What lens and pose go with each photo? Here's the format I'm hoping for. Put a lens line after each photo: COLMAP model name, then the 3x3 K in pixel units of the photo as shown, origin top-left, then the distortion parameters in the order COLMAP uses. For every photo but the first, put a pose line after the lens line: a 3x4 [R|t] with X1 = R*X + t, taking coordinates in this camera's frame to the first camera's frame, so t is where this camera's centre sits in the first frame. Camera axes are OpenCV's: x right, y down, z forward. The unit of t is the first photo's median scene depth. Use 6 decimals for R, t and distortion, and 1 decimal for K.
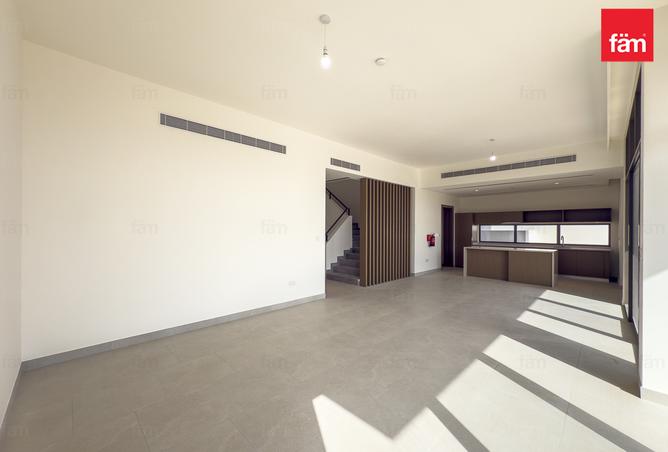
lens RADIAL K [[271.9, 0, 334.0], [0, 271.9, 226.0], [0, 0, 1]] dist [0.001337, 0.000181]
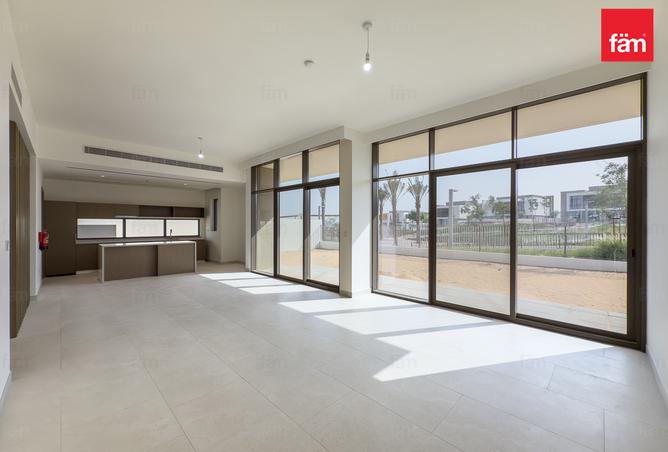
lens RADIAL K [[269.7, 0, 335.0], [0, 269.7, 223.5], [0, 0, 1]] dist [0.000230, -0.000013]
pose [[-0.007523, -0.000627, 0.999972, -0.336259], [-0.013947, 0.999903, 0.000522, 0.002861], [-0.999874, -0.013943, -0.007531, 0.349604]]
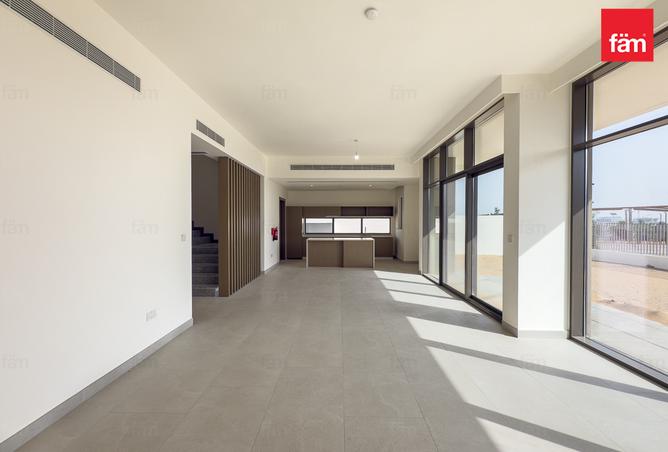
lens RADIAL K [[275.2, 0, 334.8], [0, 275.2, 223.7], [0, 0, 1]] dist [0.001627, 0.000137]
pose [[0.718335, -0.009161, 0.695637, -0.182369], [-0.004697, 0.999827, 0.018017, -0.001638], [-0.695681, -0.016210, 0.718168, 0.188355]]
